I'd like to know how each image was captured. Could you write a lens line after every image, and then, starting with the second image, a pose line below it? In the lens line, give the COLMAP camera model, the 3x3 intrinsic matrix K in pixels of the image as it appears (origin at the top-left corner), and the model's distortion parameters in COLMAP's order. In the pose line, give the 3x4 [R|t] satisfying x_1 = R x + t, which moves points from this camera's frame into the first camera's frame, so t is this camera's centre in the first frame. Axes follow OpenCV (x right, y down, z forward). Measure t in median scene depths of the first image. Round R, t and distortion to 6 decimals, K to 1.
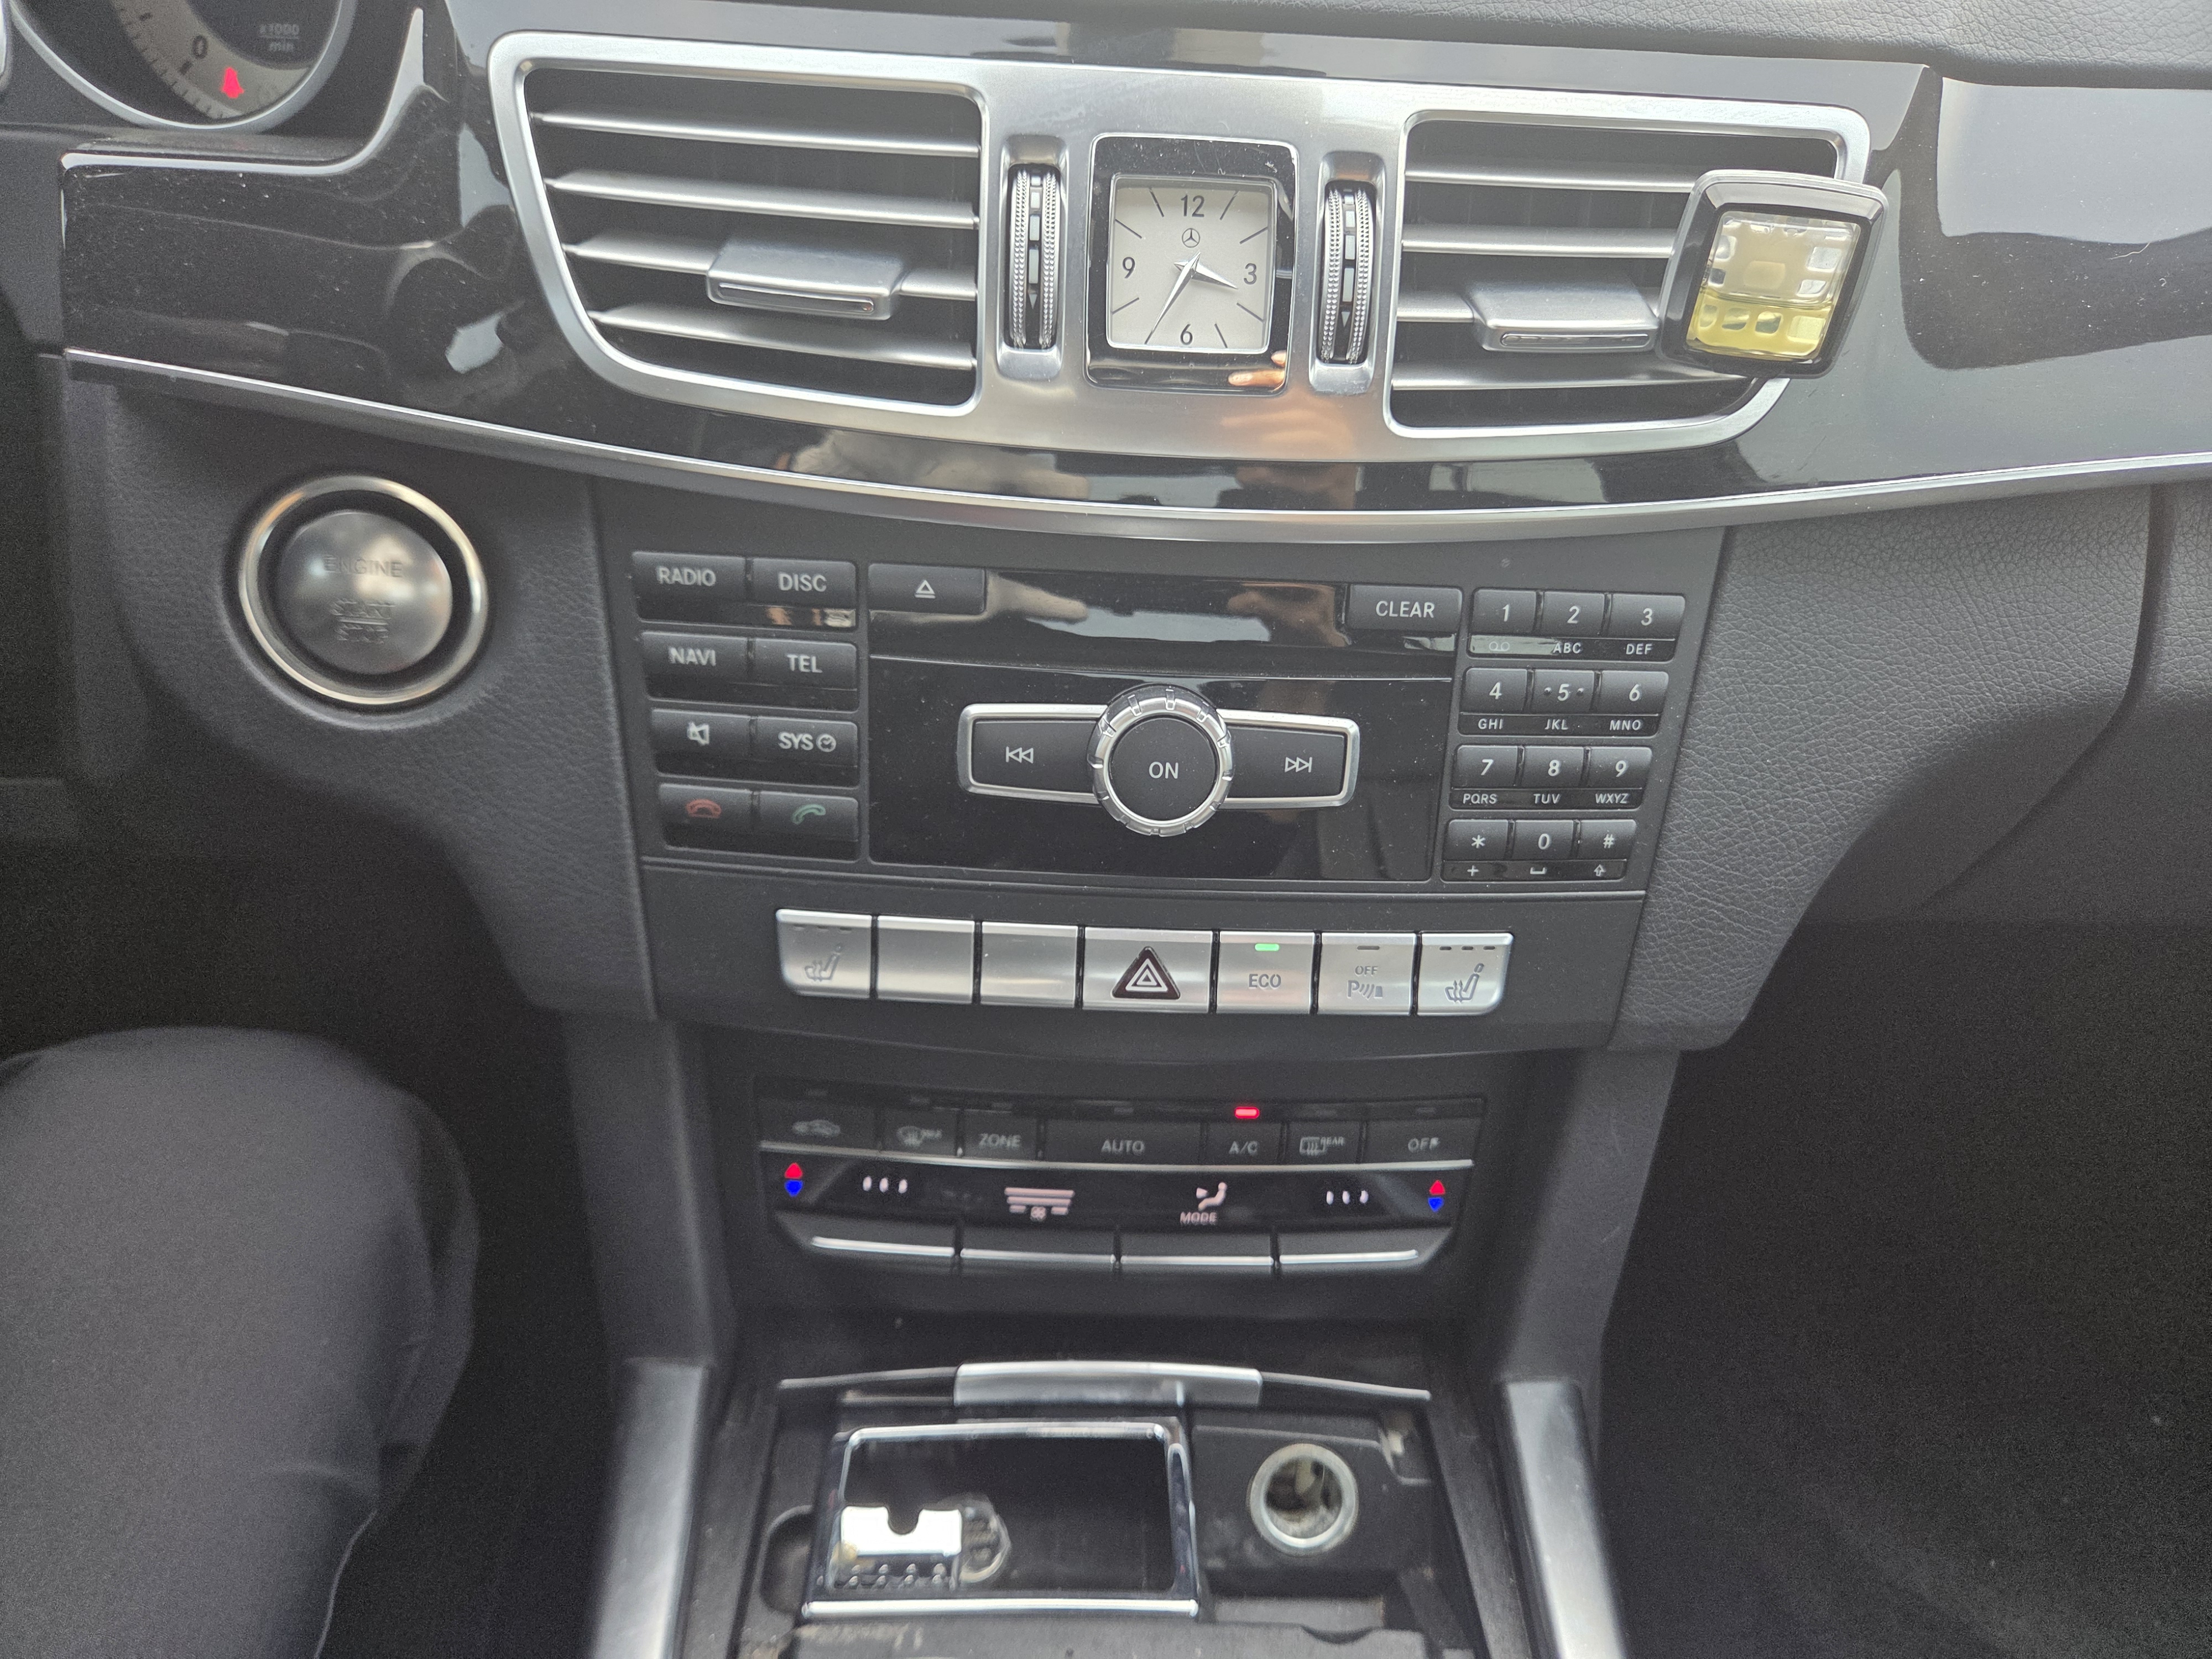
lens RADIAL K [[1540.5, 0, 1114.3], [0, 1540.5, 845.9], [0, 0, 1]] dist [0.040874, -0.053207]
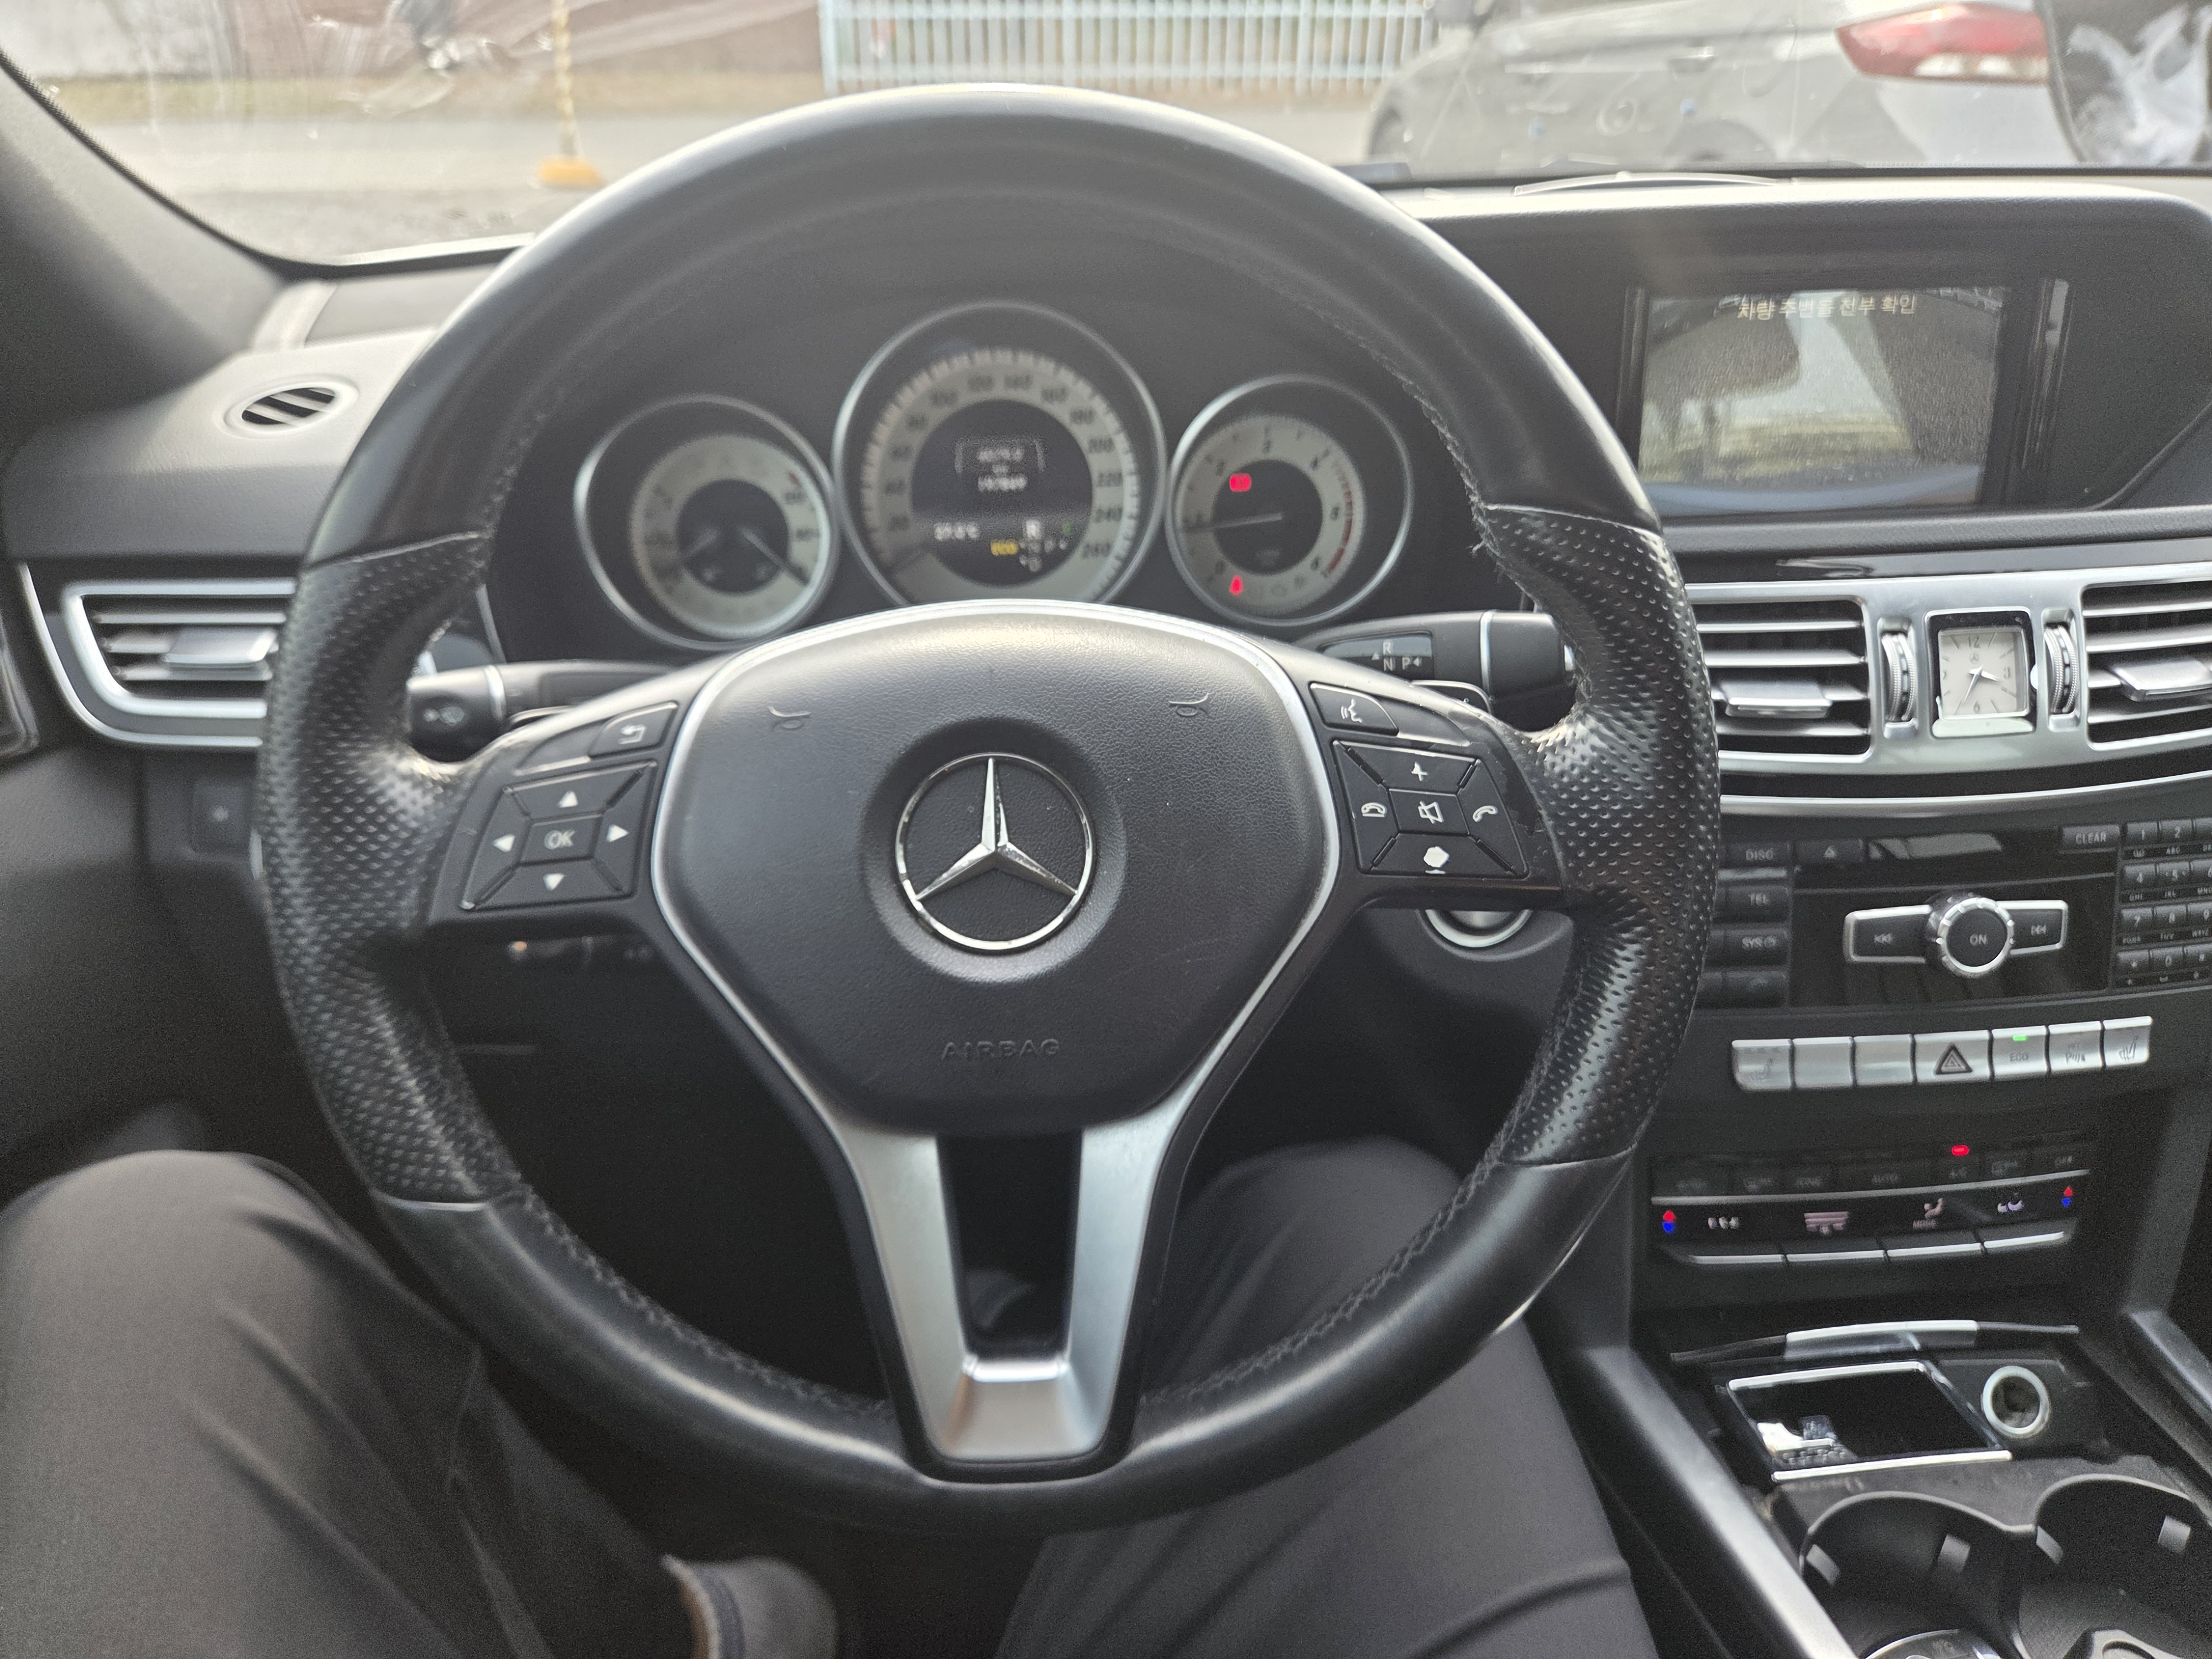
lens RADIAL K [[1517.6, 0, 1069.5], [0, 1517.6, 840.1], [0, 0, 1]] dist [0.034622, -0.043992]
pose [[0.995723, -0.092384, 0.001156, -0.927508], [0.091780, 0.987612, -0.127277, -0.031879], [0.010617, 0.126839, 0.991867, -0.717797]]
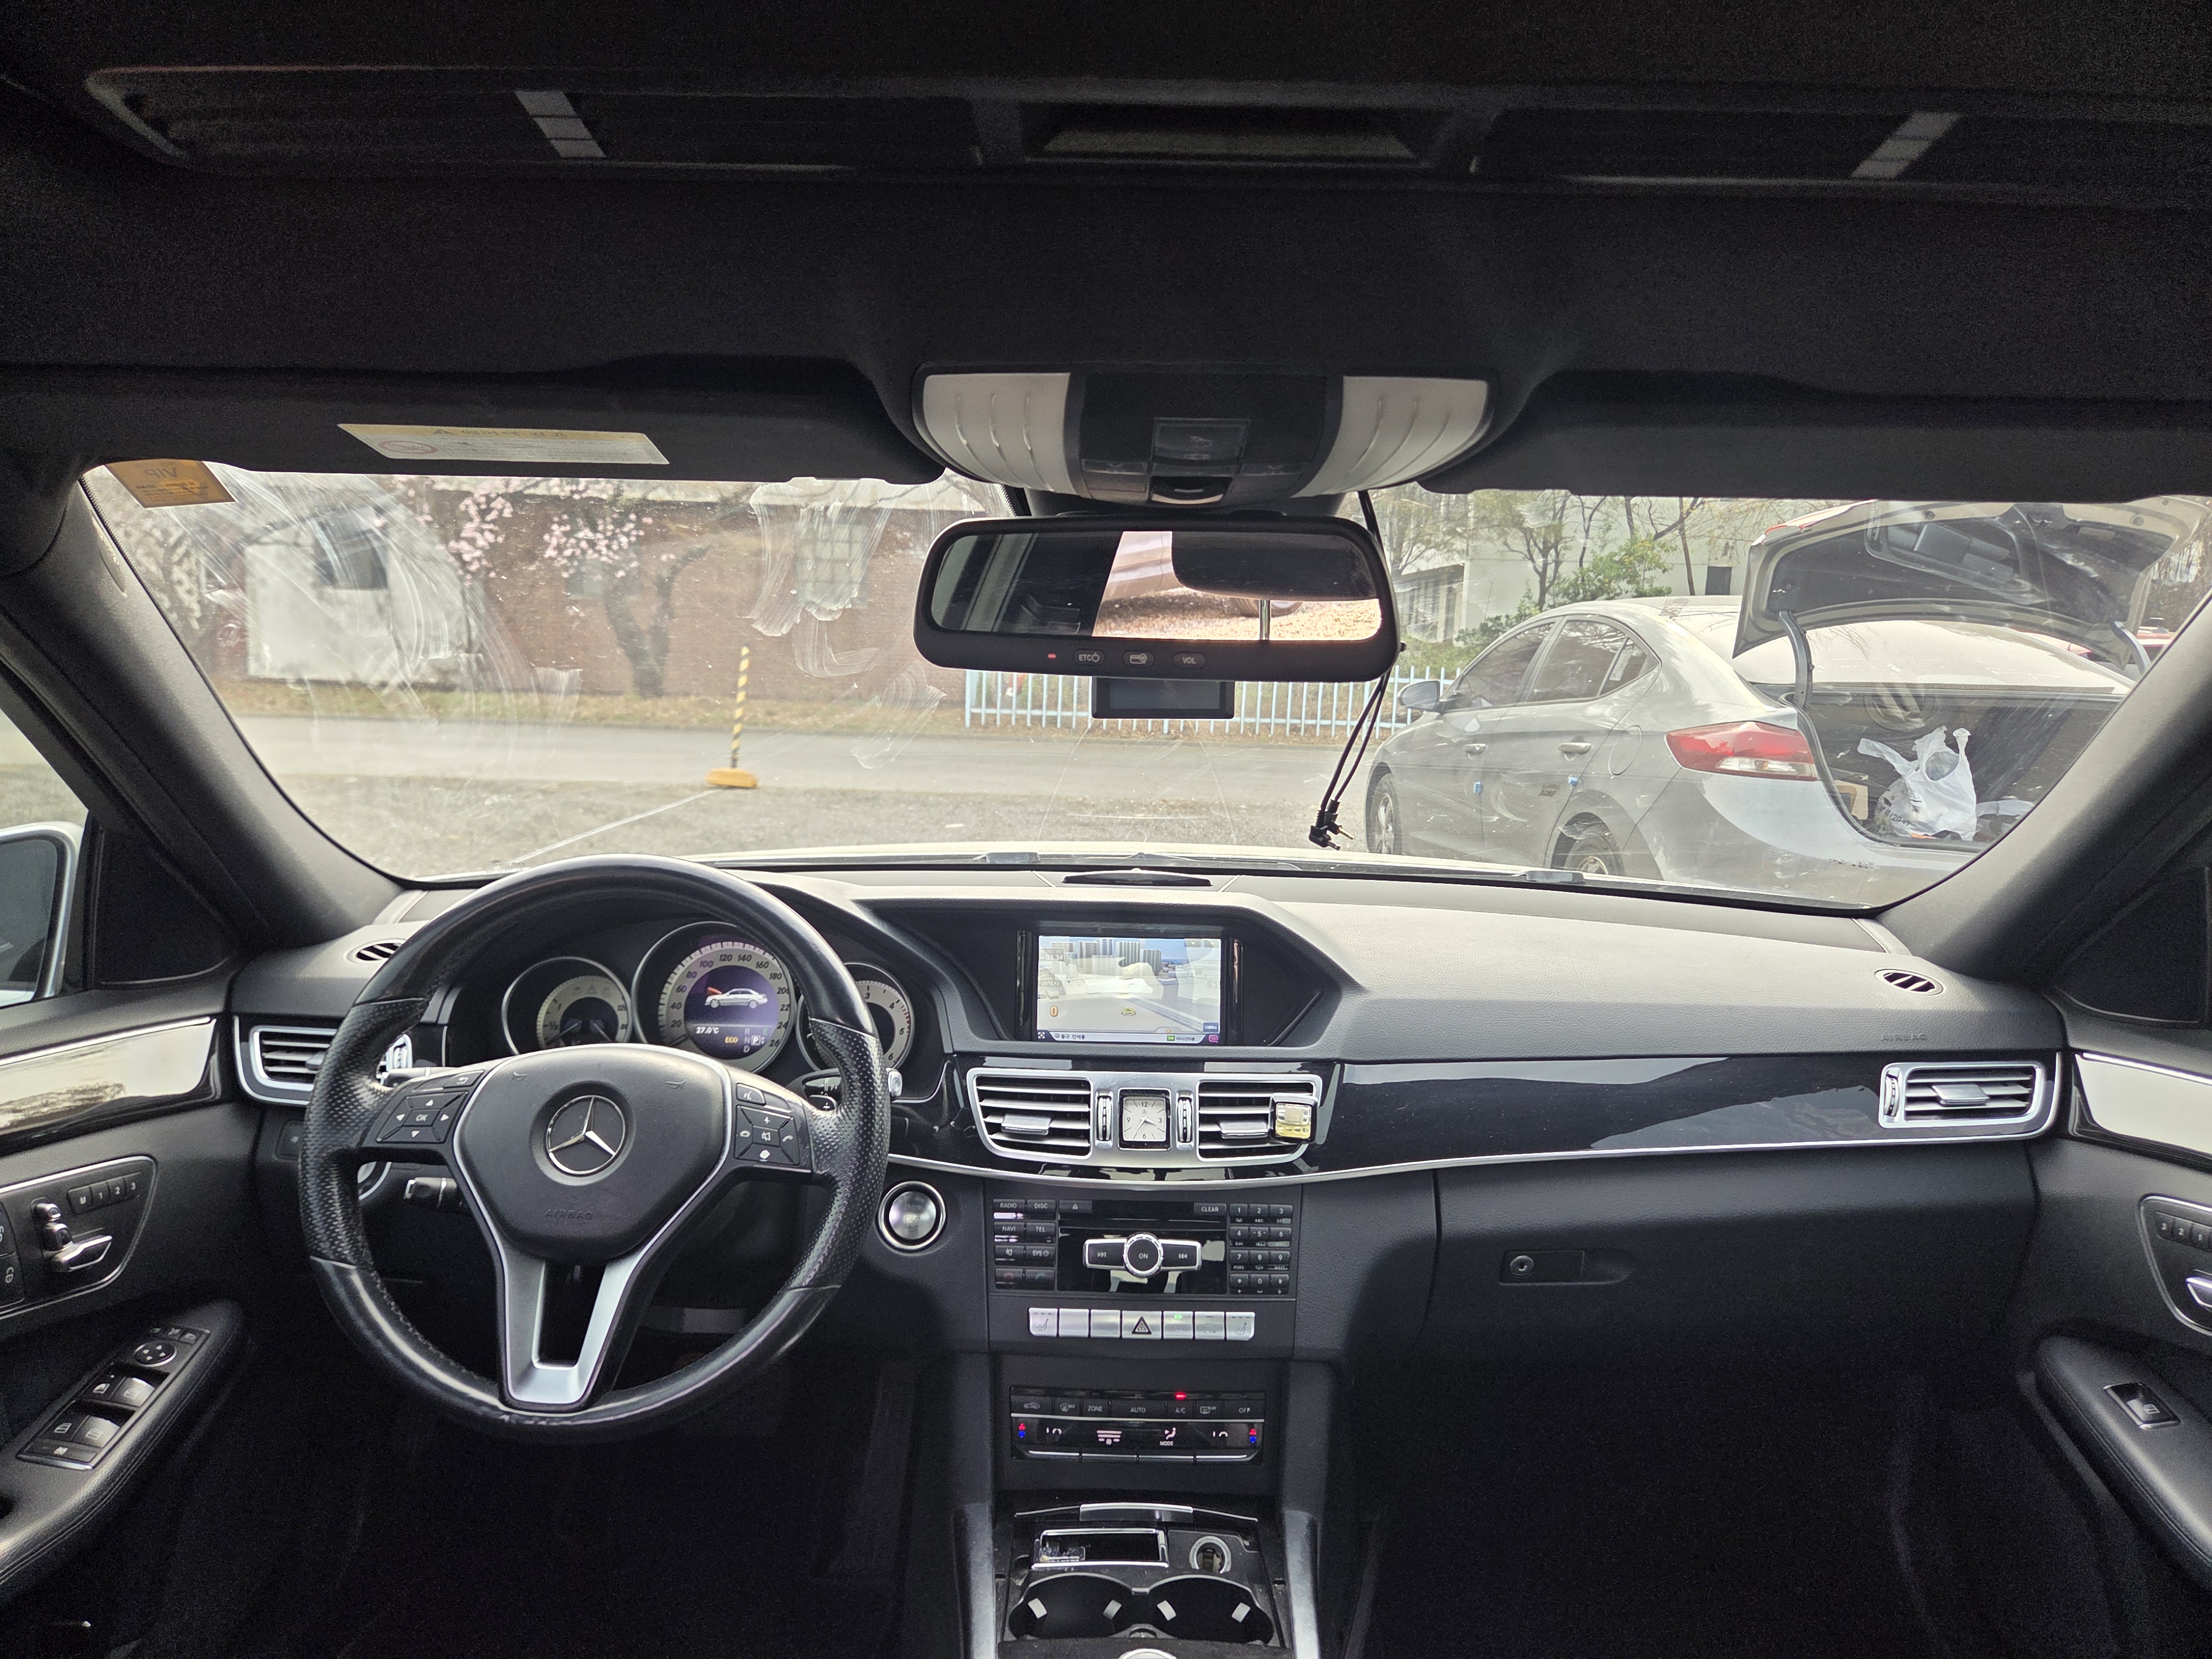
lens RADIAL K [[1475.2, 0, 1099.9], [0, 1475.2, 839.1], [0, 0, 1]] dist [0.059570, -0.044111]
pose [[0.999068, -0.035009, -0.025268, 0.048231], [0.018542, 0.876434, -0.481165, 0.686598], [0.038991, 0.480247, 0.876266, -2.245021]]
